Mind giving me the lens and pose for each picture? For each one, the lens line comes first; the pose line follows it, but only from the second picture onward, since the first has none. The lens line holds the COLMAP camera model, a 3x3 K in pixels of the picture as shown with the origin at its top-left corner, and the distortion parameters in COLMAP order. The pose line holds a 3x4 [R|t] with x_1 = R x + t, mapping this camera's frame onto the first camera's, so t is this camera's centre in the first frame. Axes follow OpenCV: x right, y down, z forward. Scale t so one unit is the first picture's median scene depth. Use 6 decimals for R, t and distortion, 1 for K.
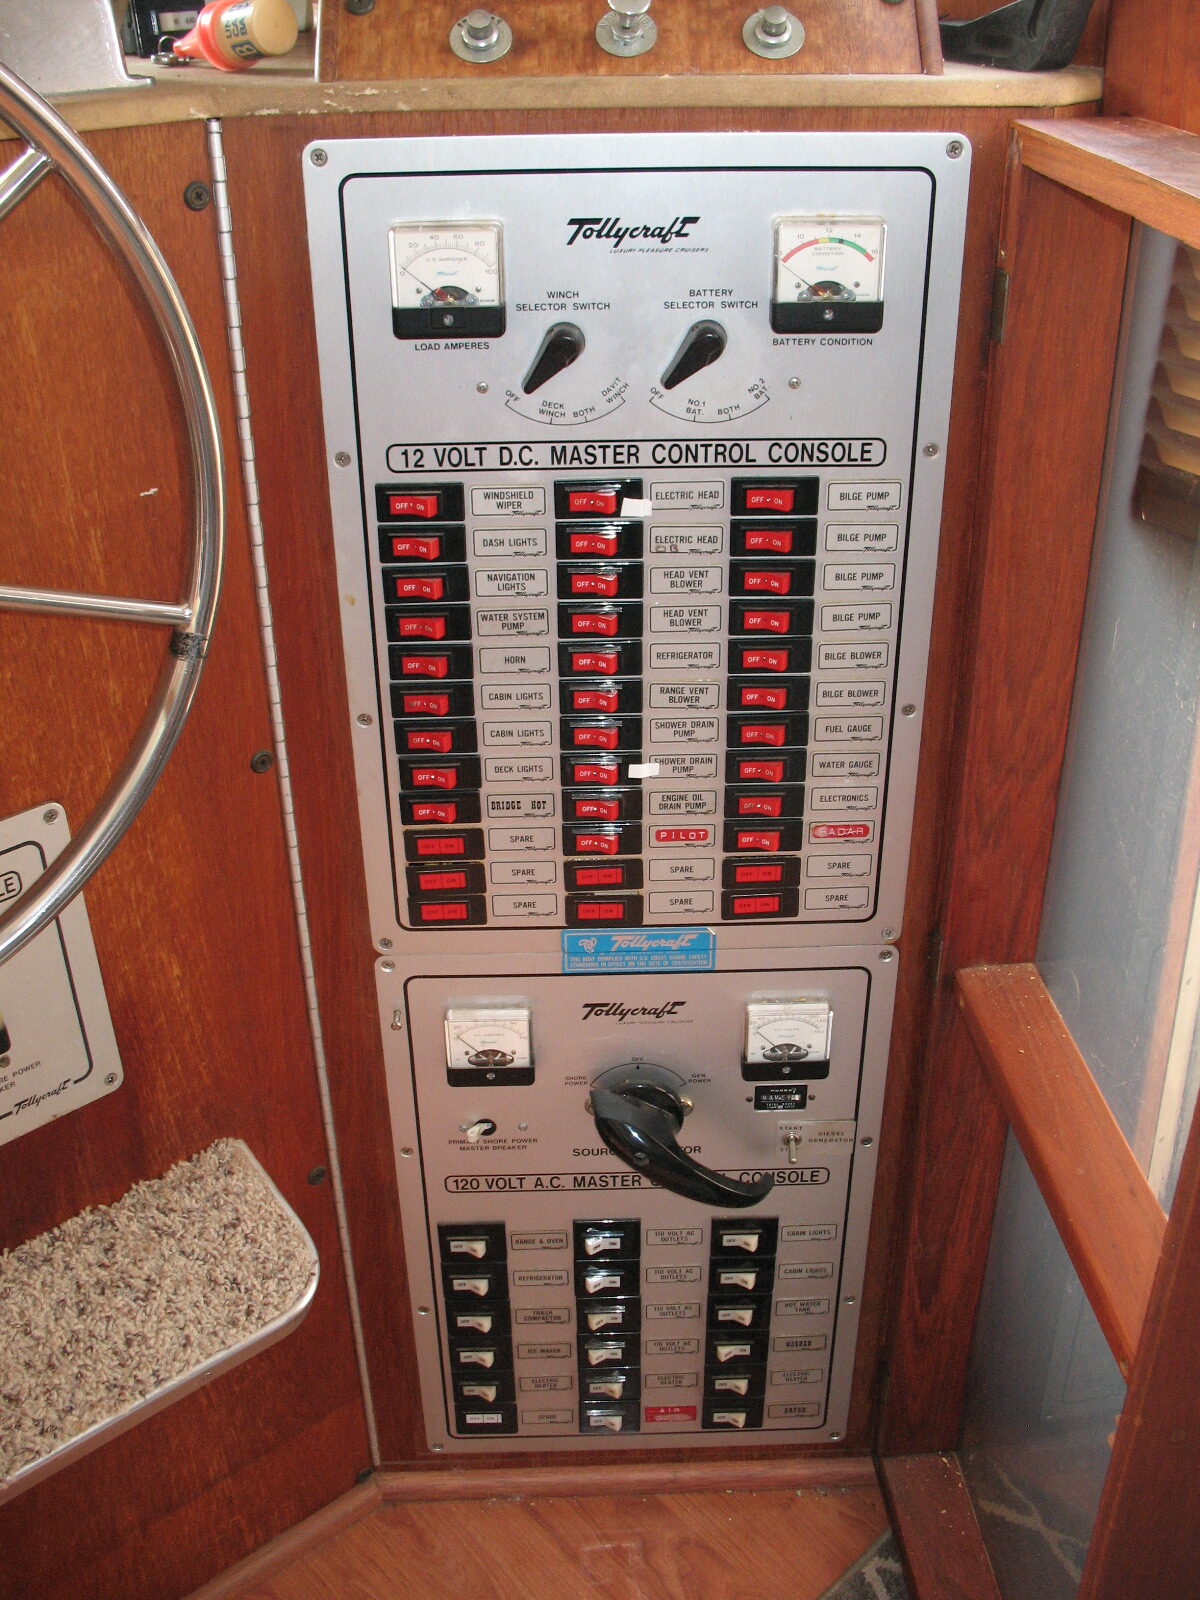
lens RADIAL K [[1641.5, 0, 600.0], [0, 1641.5, 800.0], [0, 0, 1]] dist [-0.191621, 0.216526]
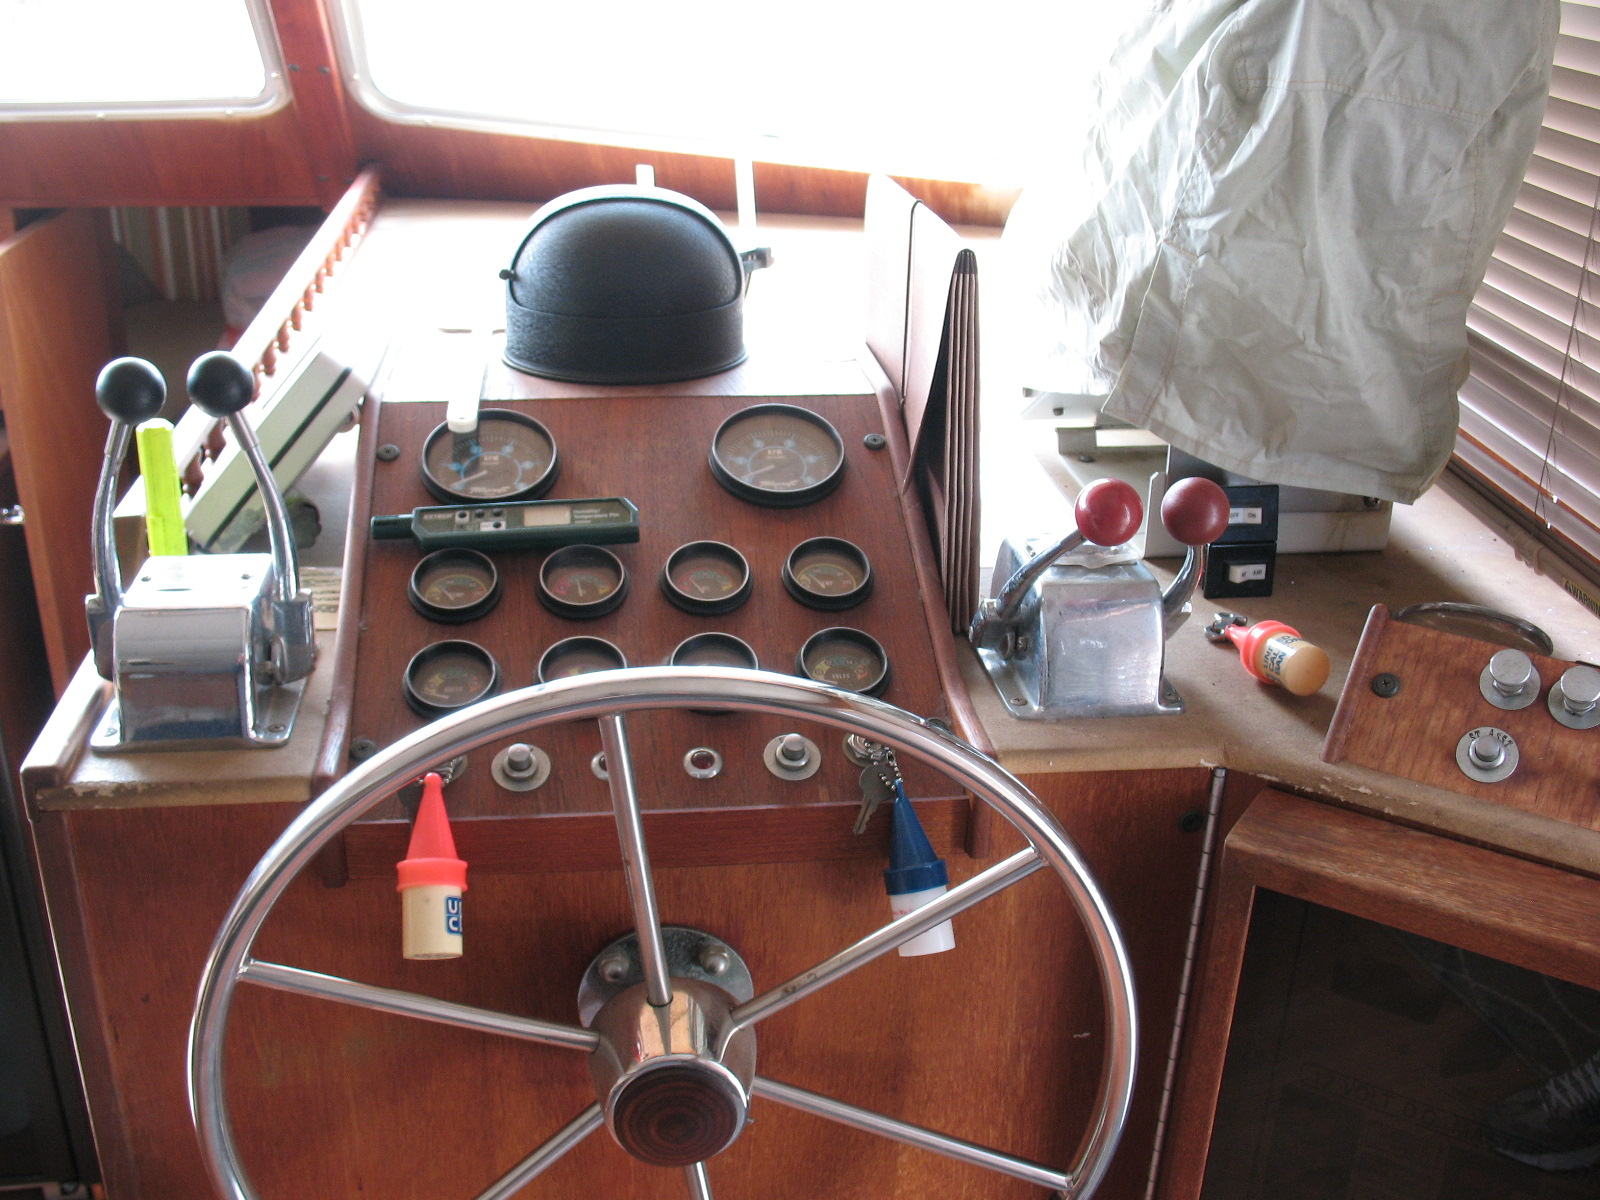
lens RADIAL K [[1641.5, 0, 794.2], [0, 1641.5, 612.7], [0, 0, 1]] dist [-0.191621, 0.216526]
pose [[0.833771, 0.249572, -0.492483, 0.037691], [-0.304567, 0.951911, -0.033238, -0.394741], [0.460504, 0.177707, 0.869687, -0.139594]]
